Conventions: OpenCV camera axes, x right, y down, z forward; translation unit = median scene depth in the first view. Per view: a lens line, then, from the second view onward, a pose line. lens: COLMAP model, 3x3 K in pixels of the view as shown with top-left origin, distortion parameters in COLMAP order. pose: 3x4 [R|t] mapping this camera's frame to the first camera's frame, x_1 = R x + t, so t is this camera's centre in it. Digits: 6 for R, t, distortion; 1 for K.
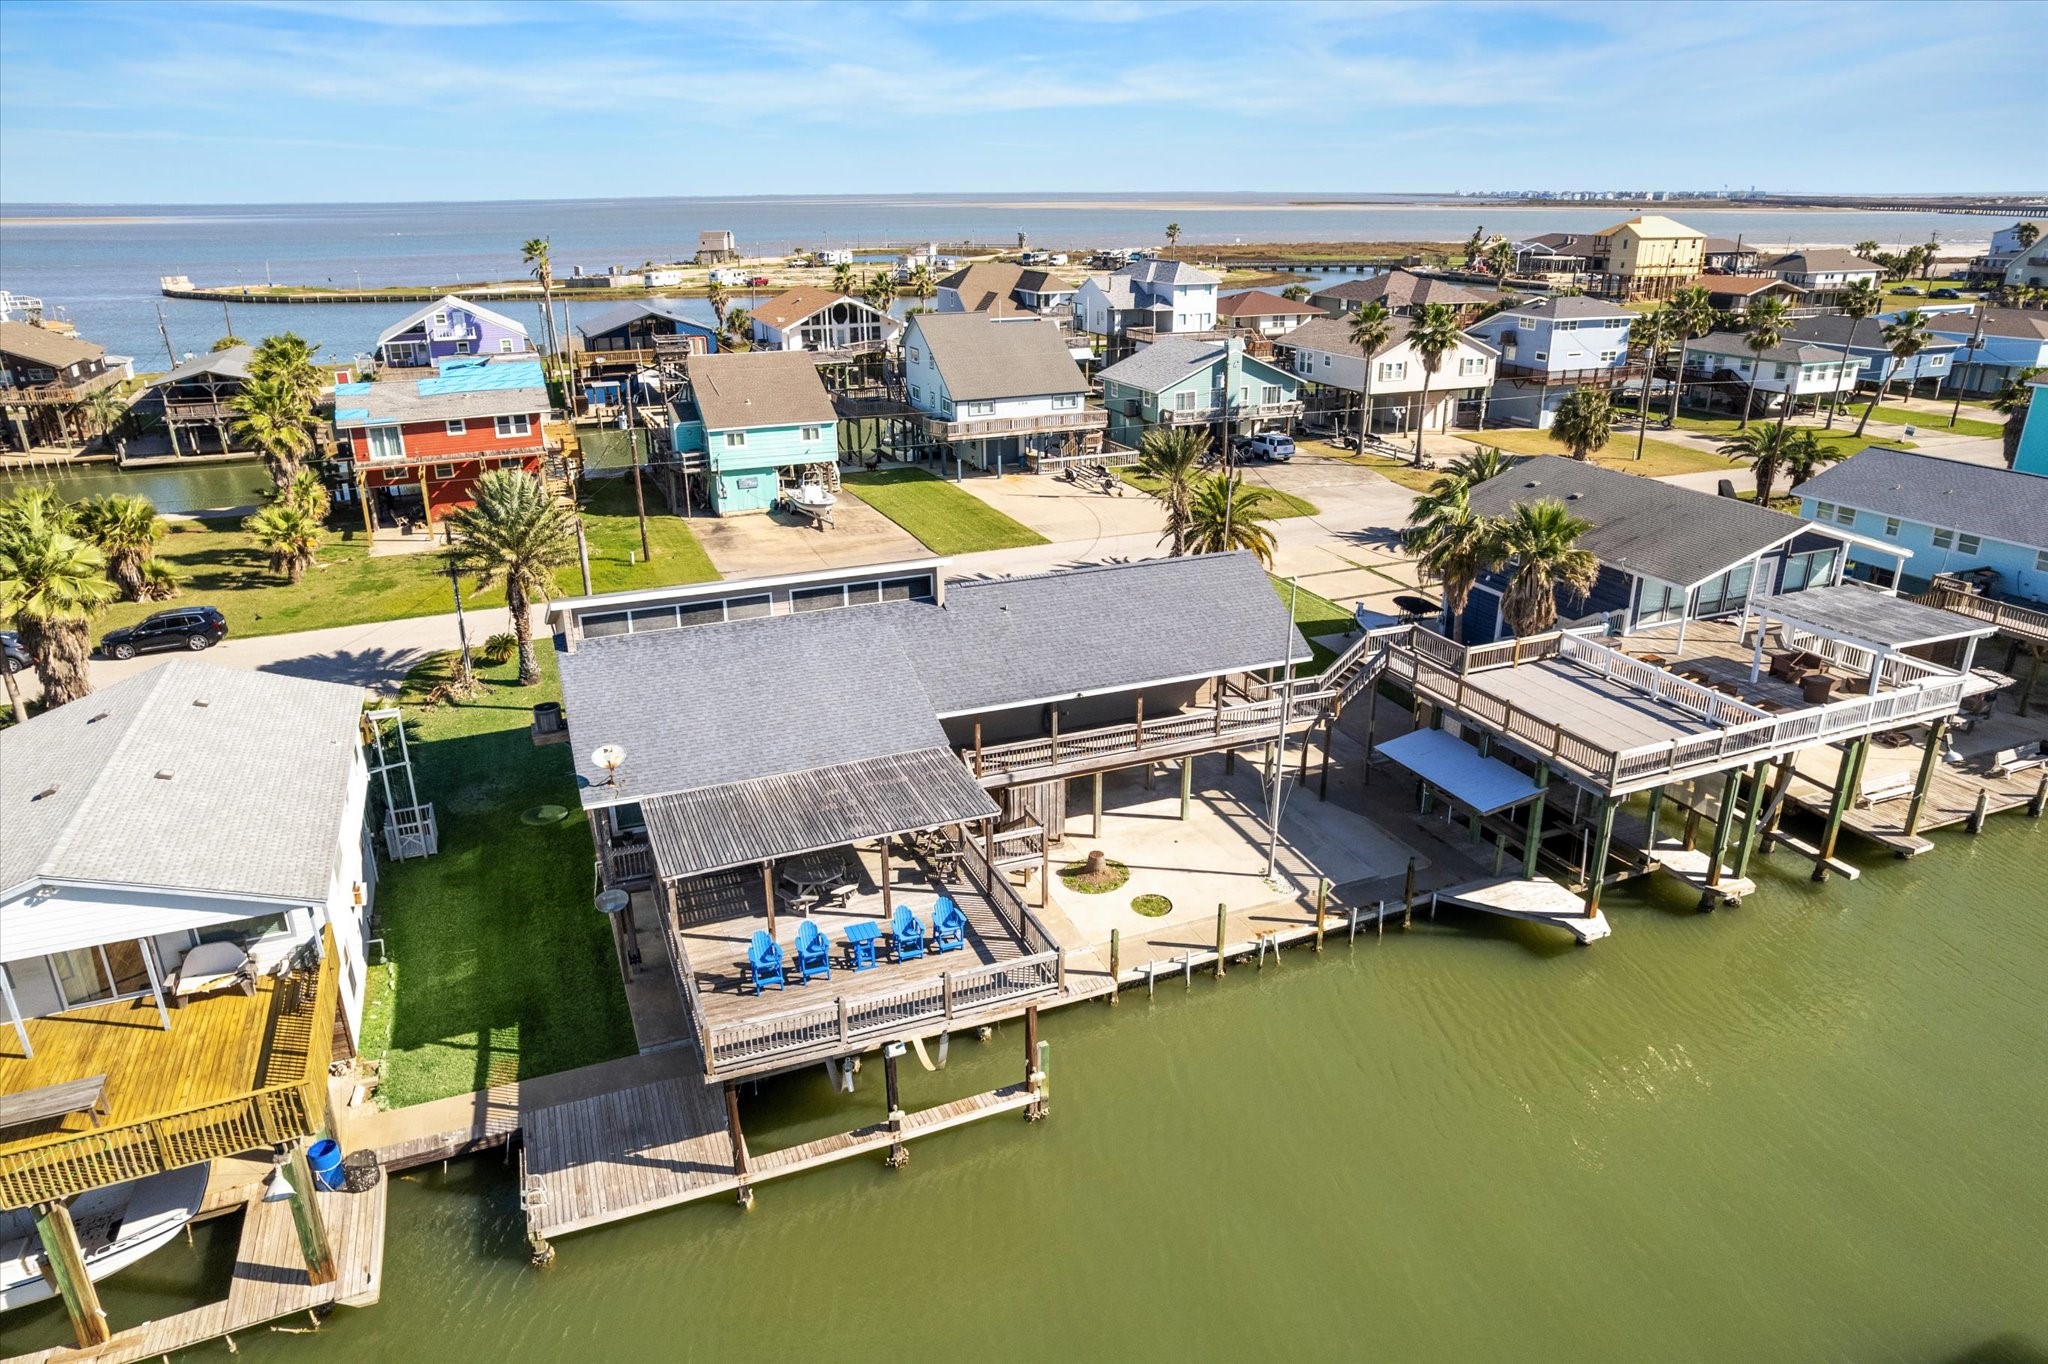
lens RADIAL K [[1317.3, 0, 1024.0], [0, 1317.3, 682.0], [0, 0, 1]] dist [-0.027430, 0.001205]
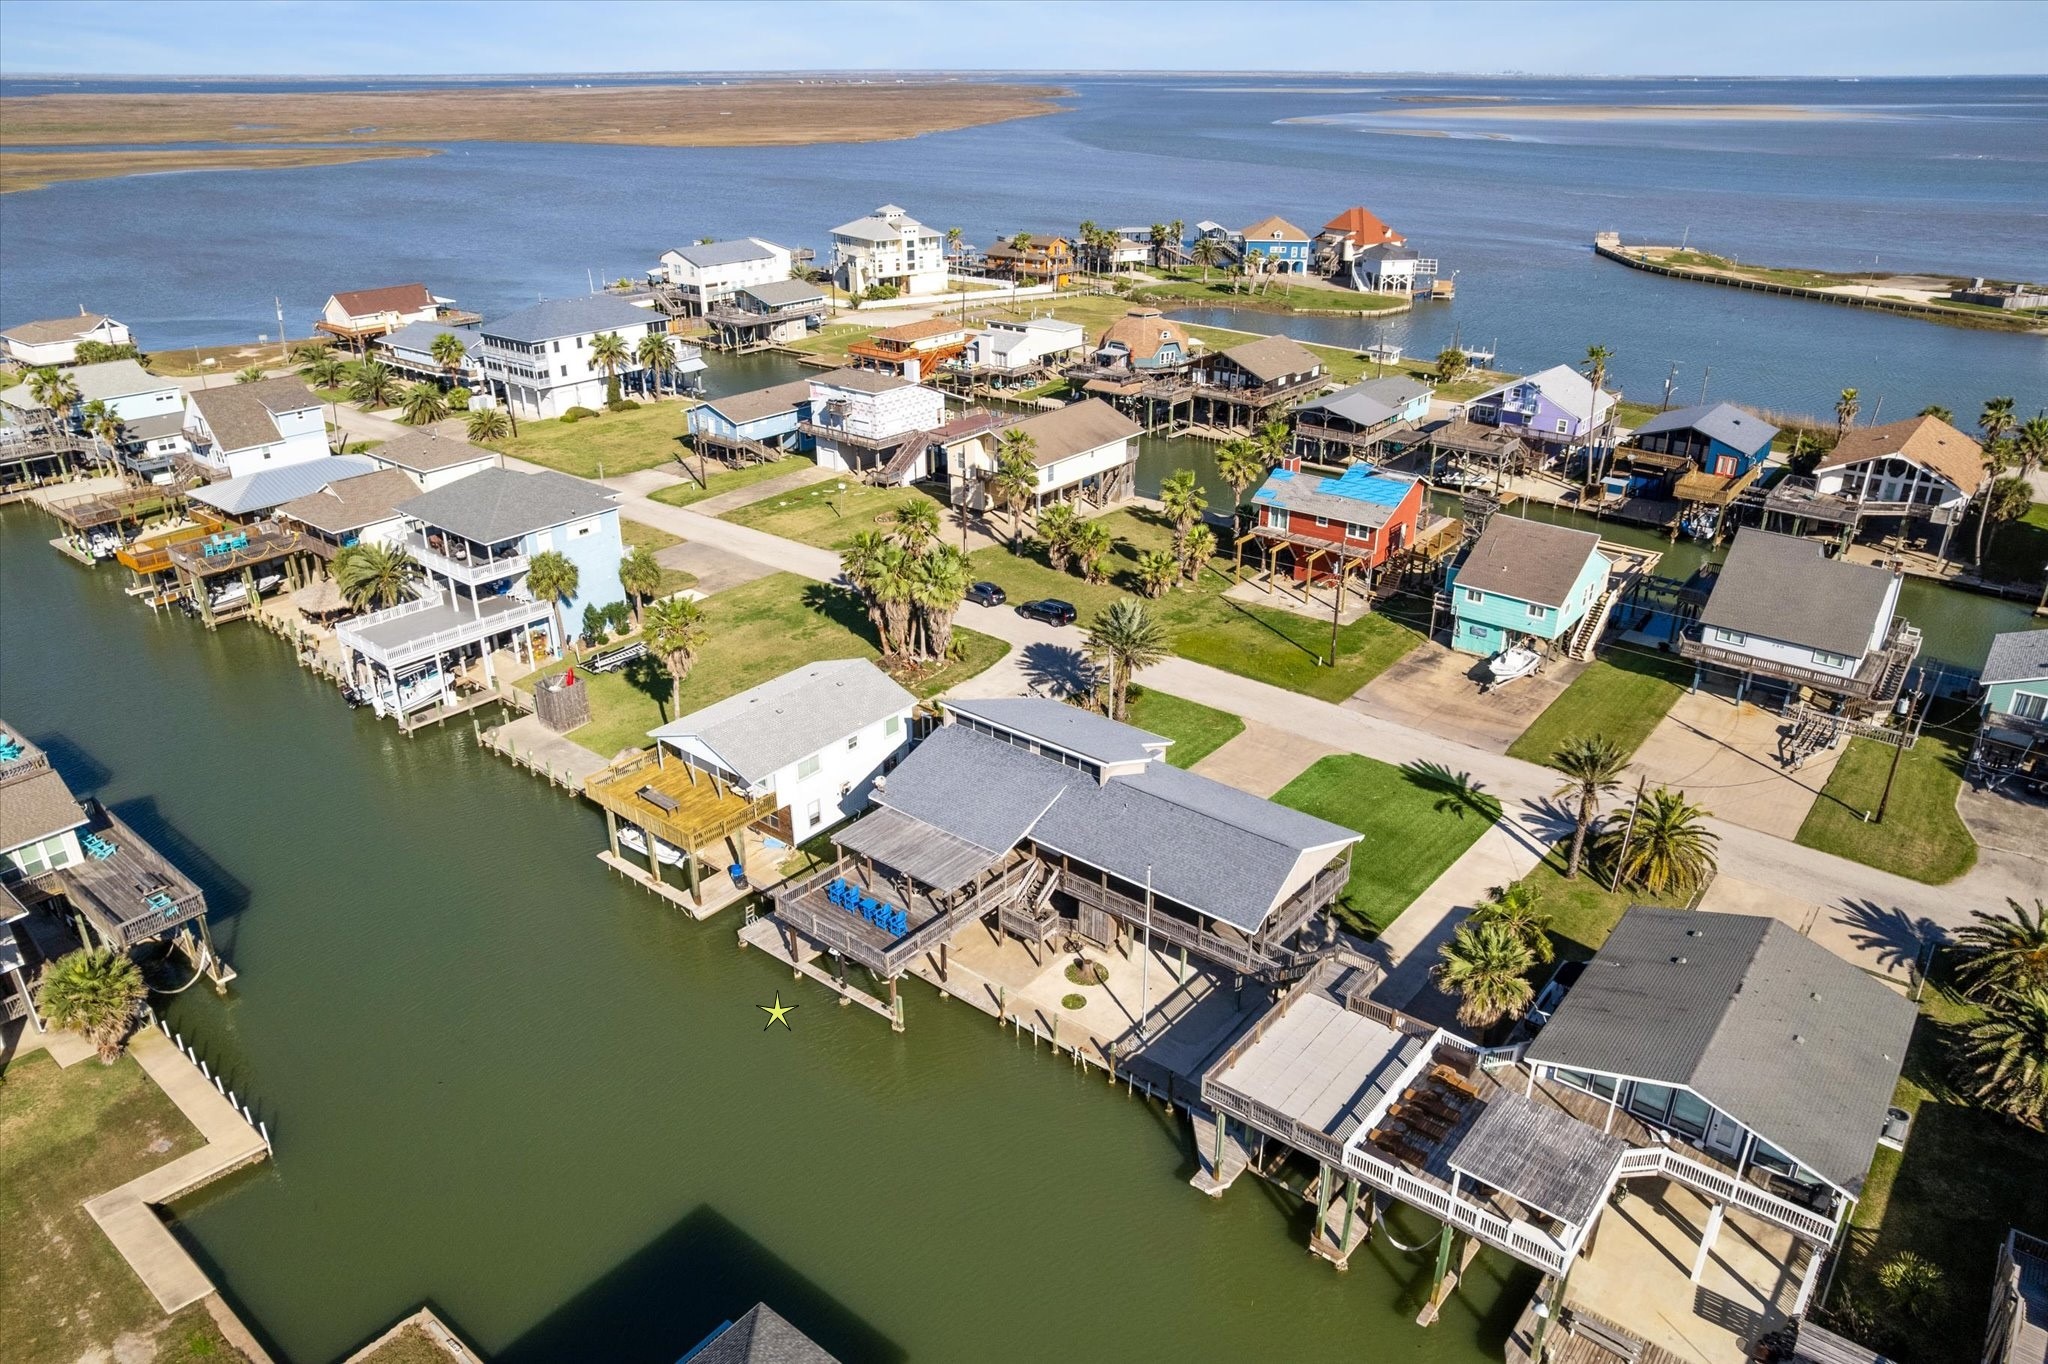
lens RADIAL K [[1317.3, 0, 1024.0], [0, 1317.3, 682.0], [0, 0, 1]] dist [-0.027430, 0.001205]
pose [[0.478697, 0.380522, -0.791235, 0.547434], [-0.314291, 0.915747, 0.250256, -0.268618], [0.819799, 0.128881, 0.557960, -0.021421]]
